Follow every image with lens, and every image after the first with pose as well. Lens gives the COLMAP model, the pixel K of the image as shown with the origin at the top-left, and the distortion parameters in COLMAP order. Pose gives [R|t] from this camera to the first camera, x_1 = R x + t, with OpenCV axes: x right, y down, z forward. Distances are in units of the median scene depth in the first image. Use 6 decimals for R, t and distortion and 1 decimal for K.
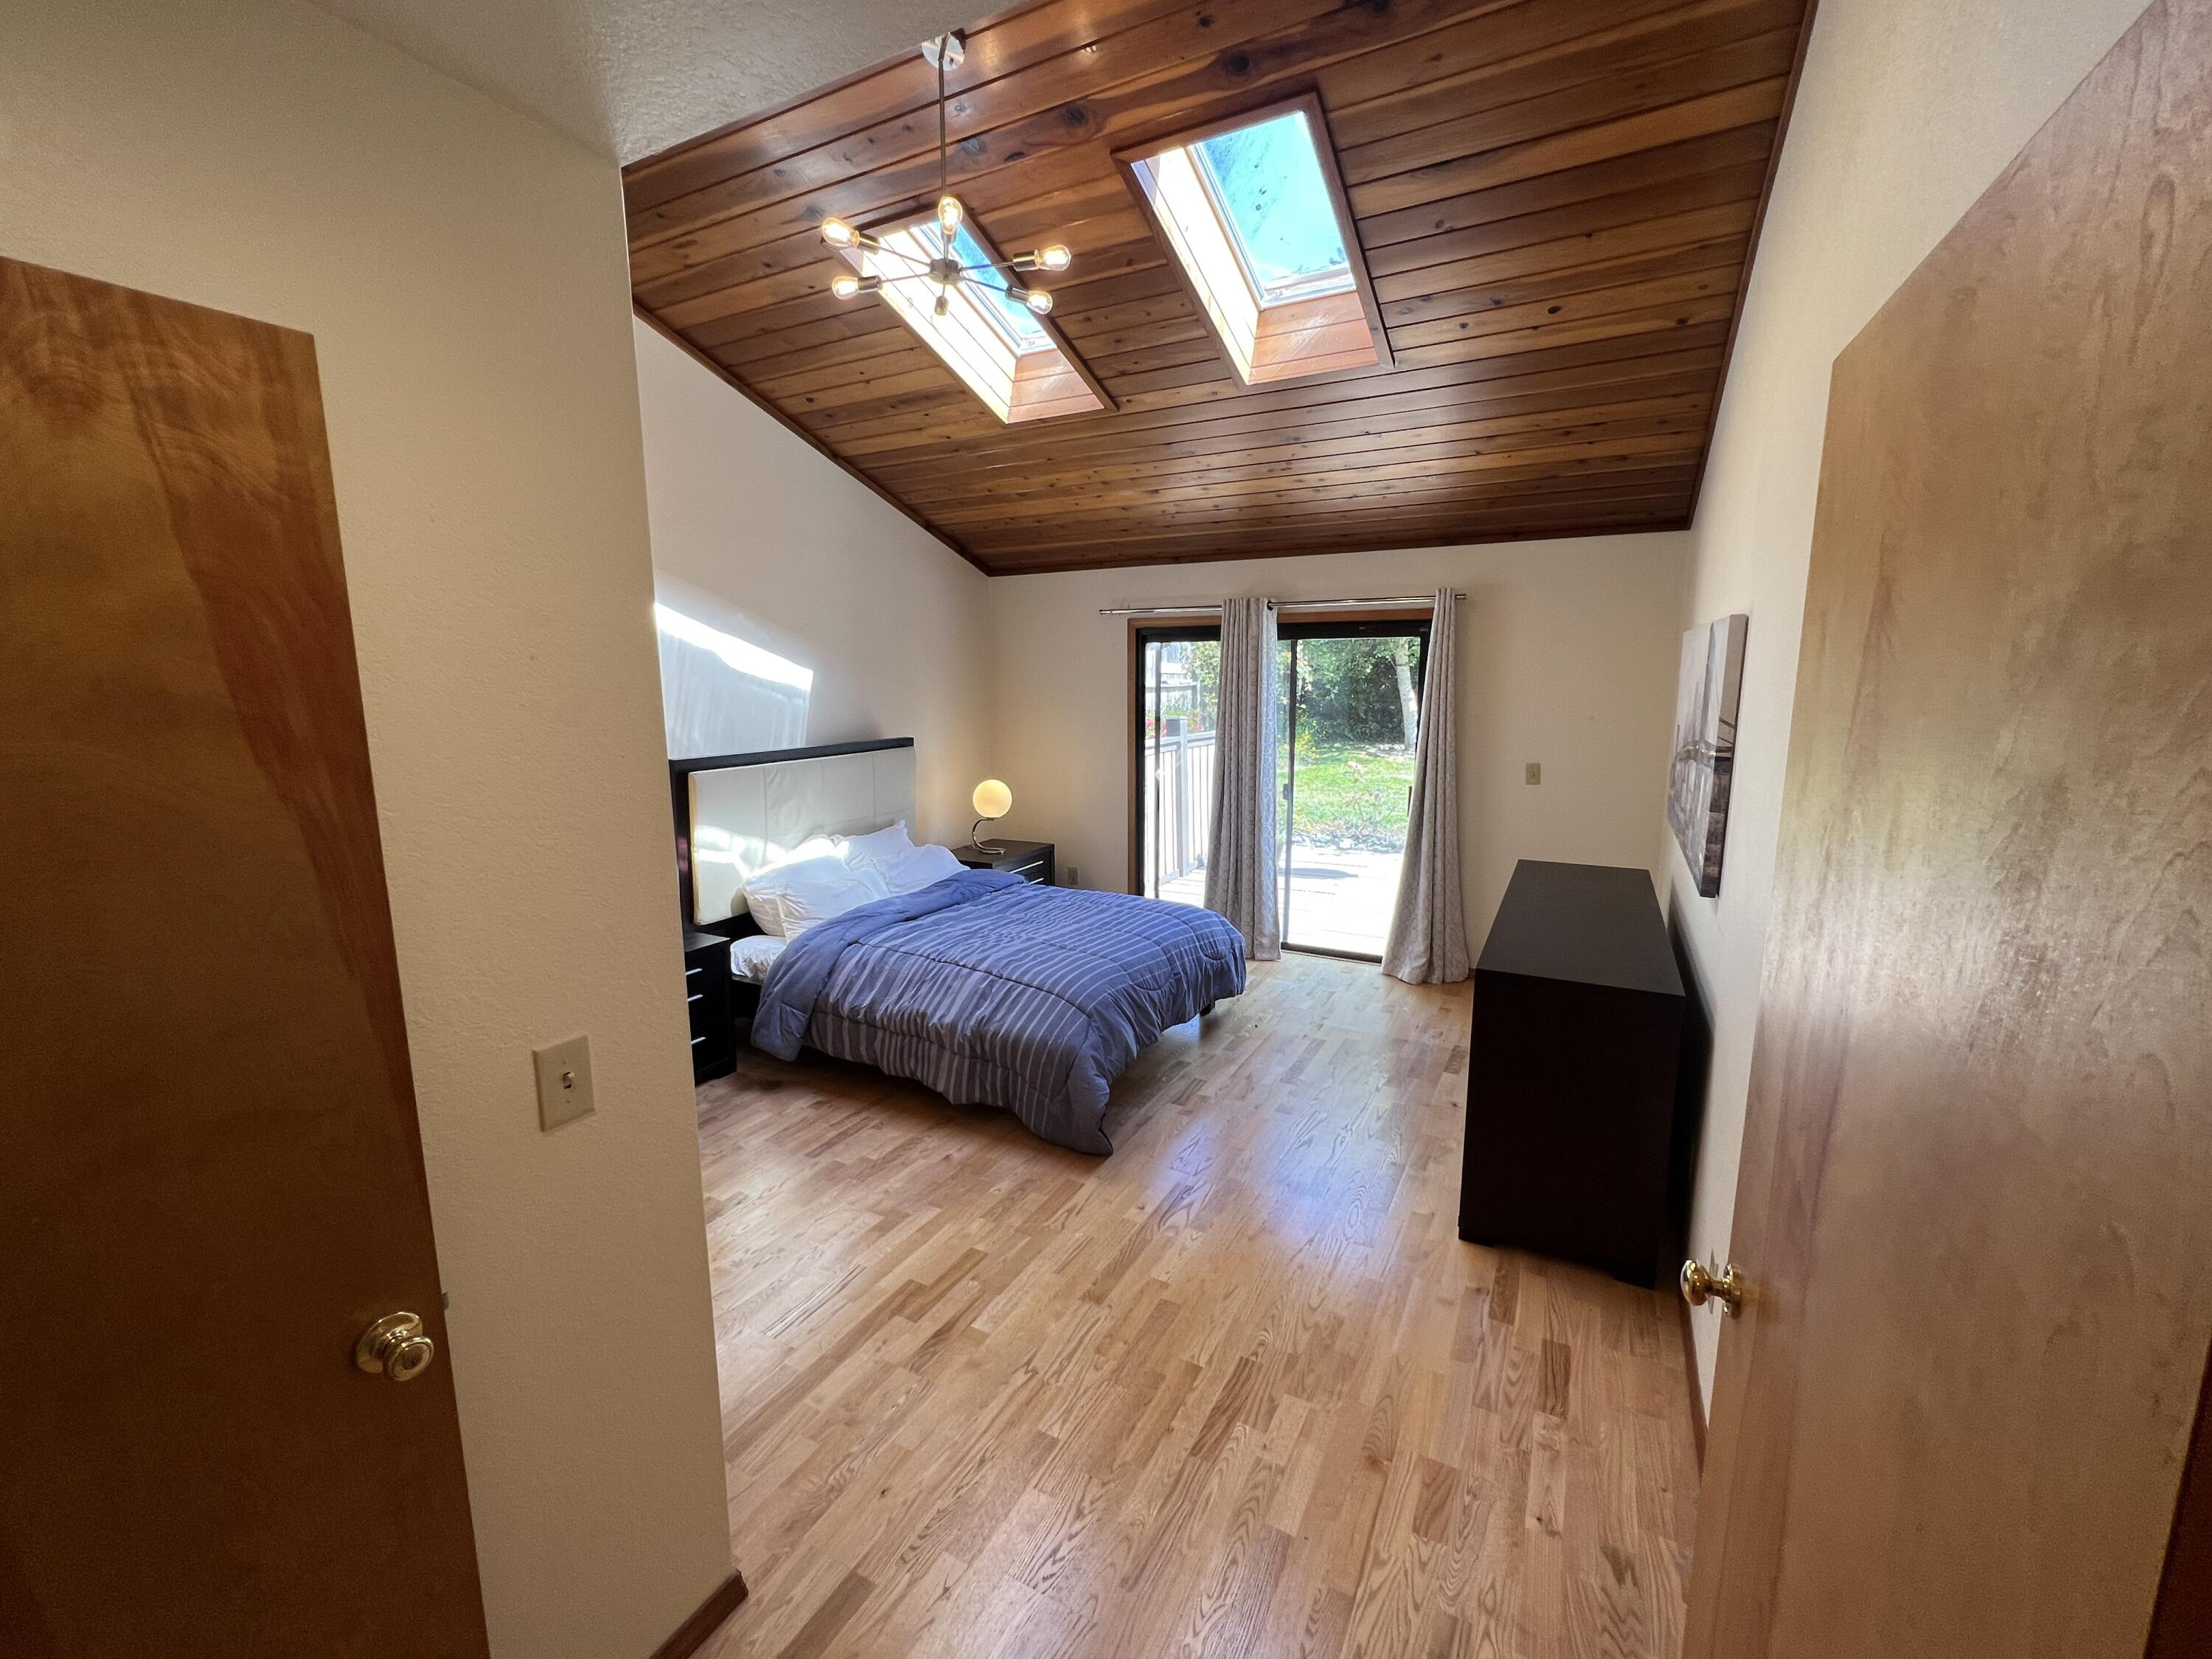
lens RADIAL K [[926.9, 0, 1098.5], [0, 926.9, 823.5], [0, 0, 1]] dist [-0.002343, -0.000003]
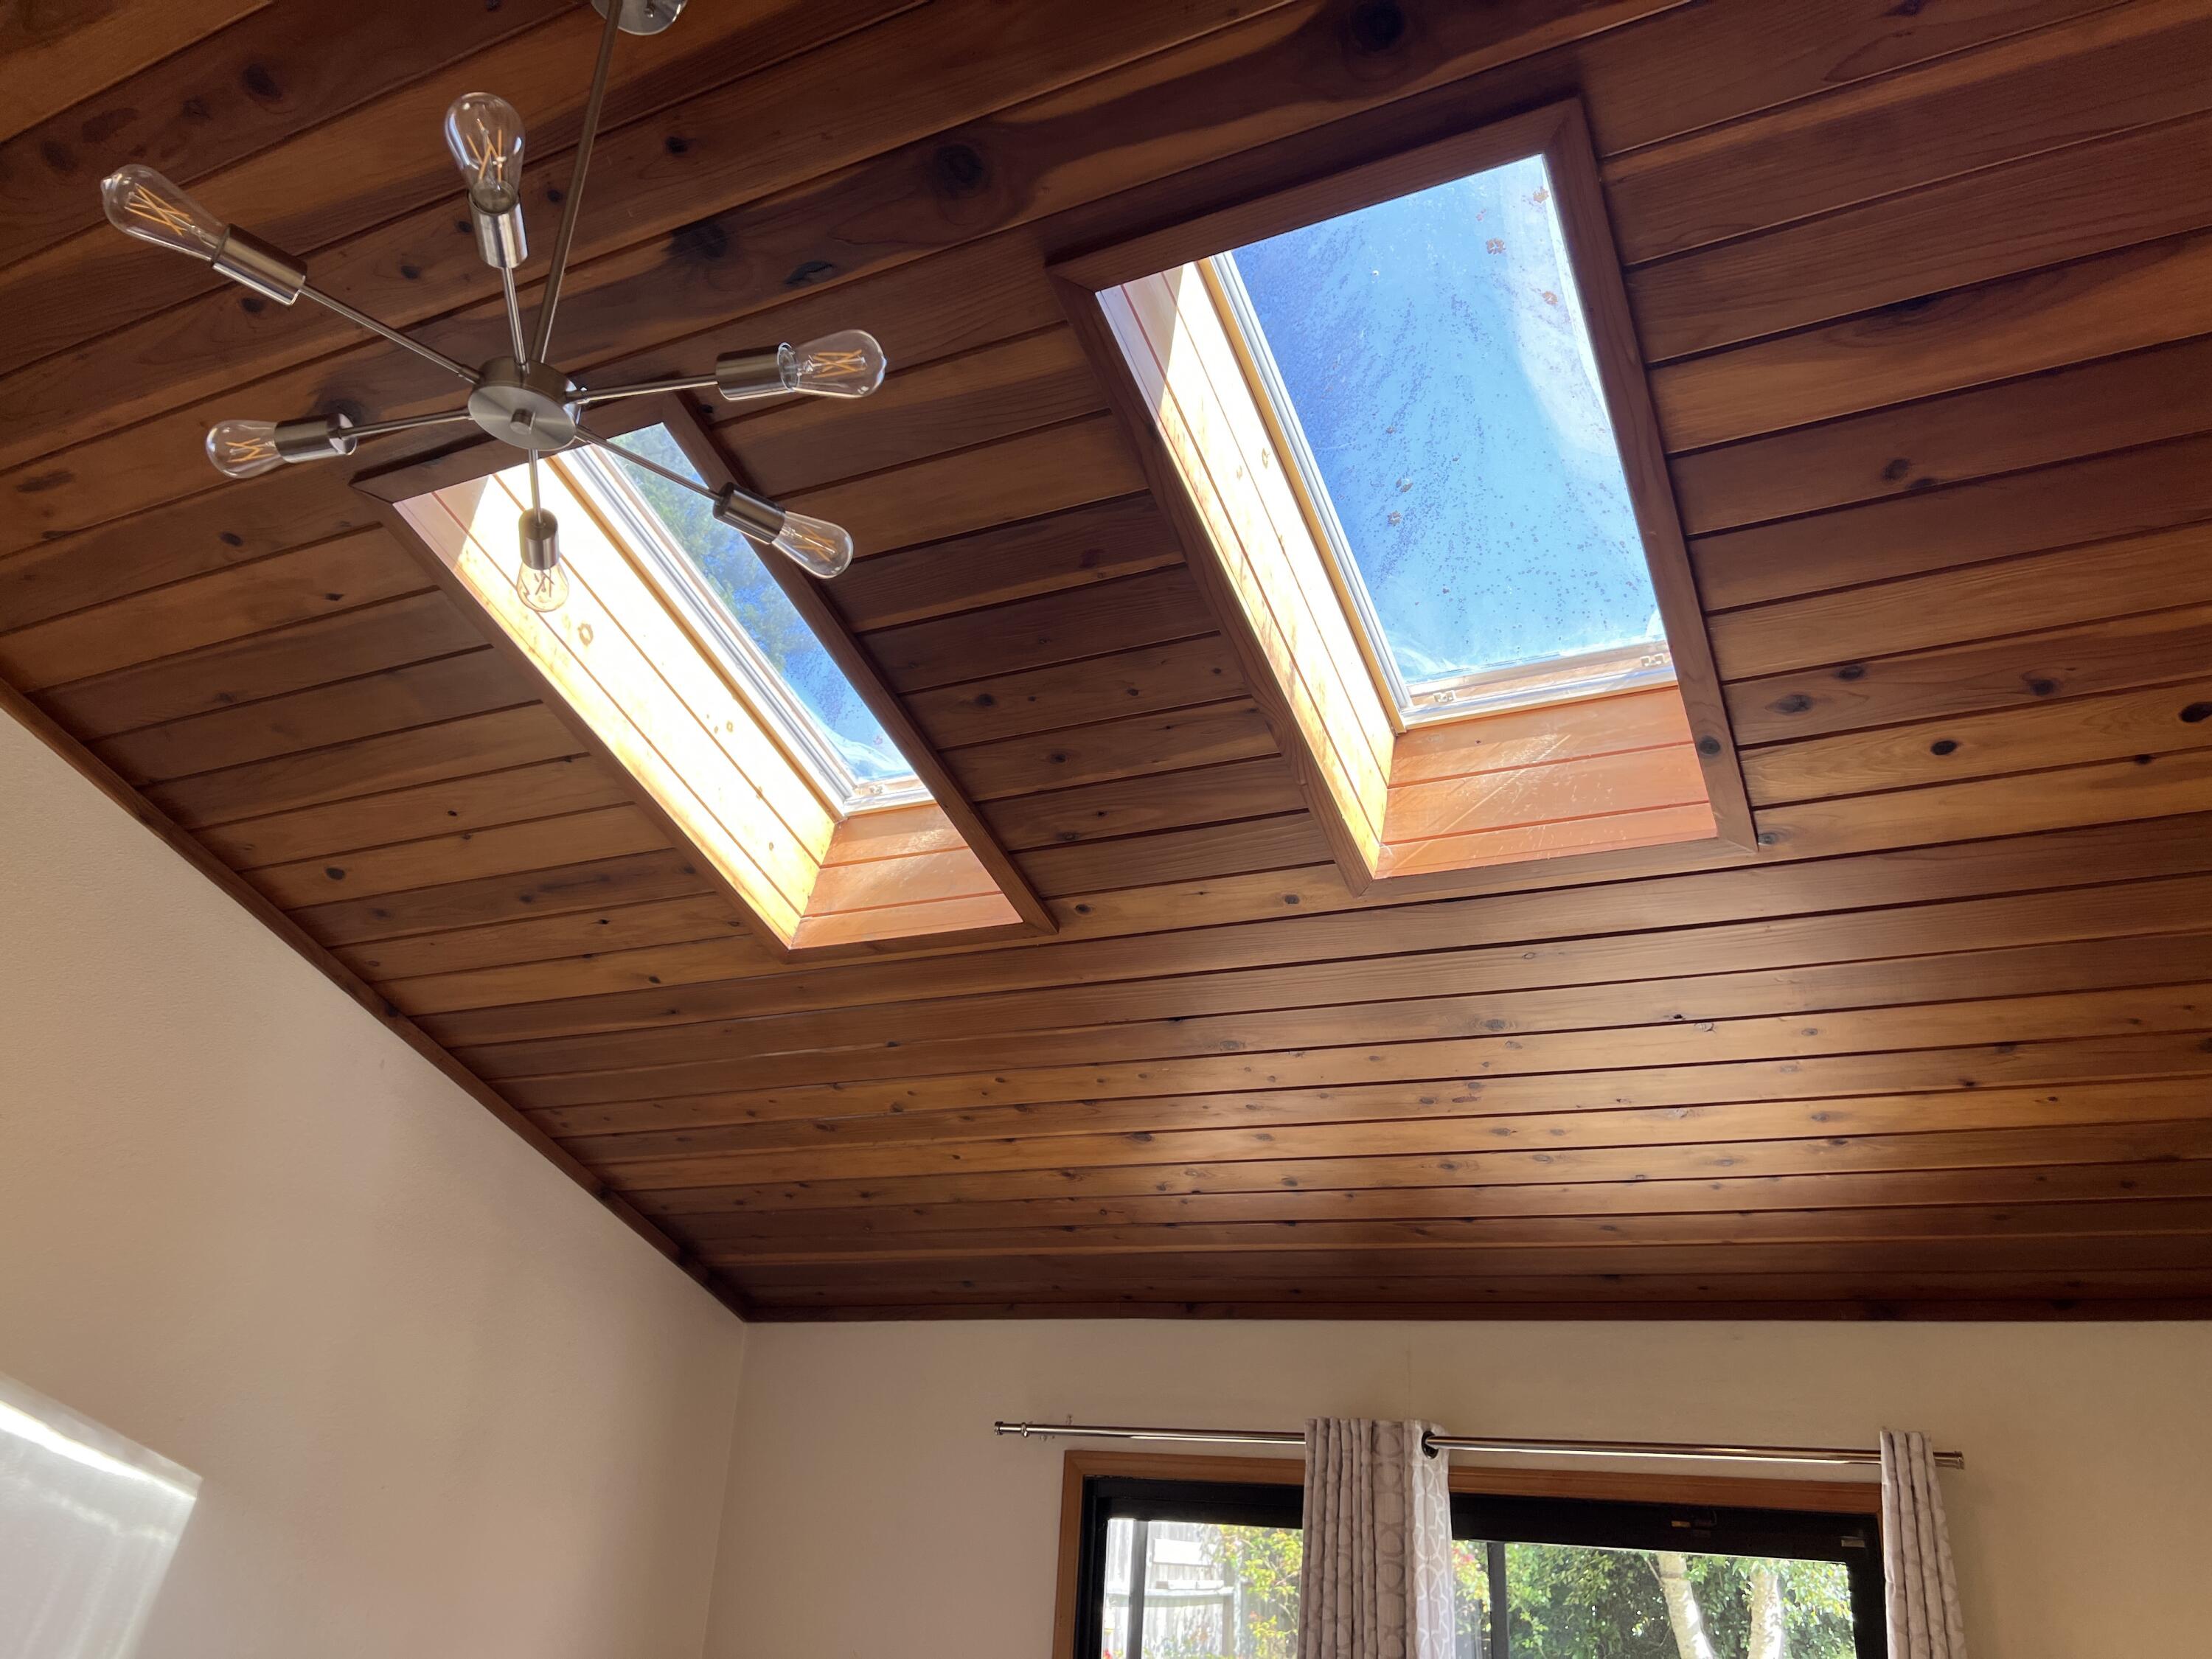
lens RADIAL K [[1668.7, 0, 1085.5], [0, 1668.7, 840.3], [0, 0, 1]] dist [0.067084, -0.086539]
pose [[0.997795, 0.066369, -0.000793, 0.032129], [-0.057026, 0.851094, -0.521907, -0.094176], [-0.033964, 0.520801, 0.853002, 0.346603]]
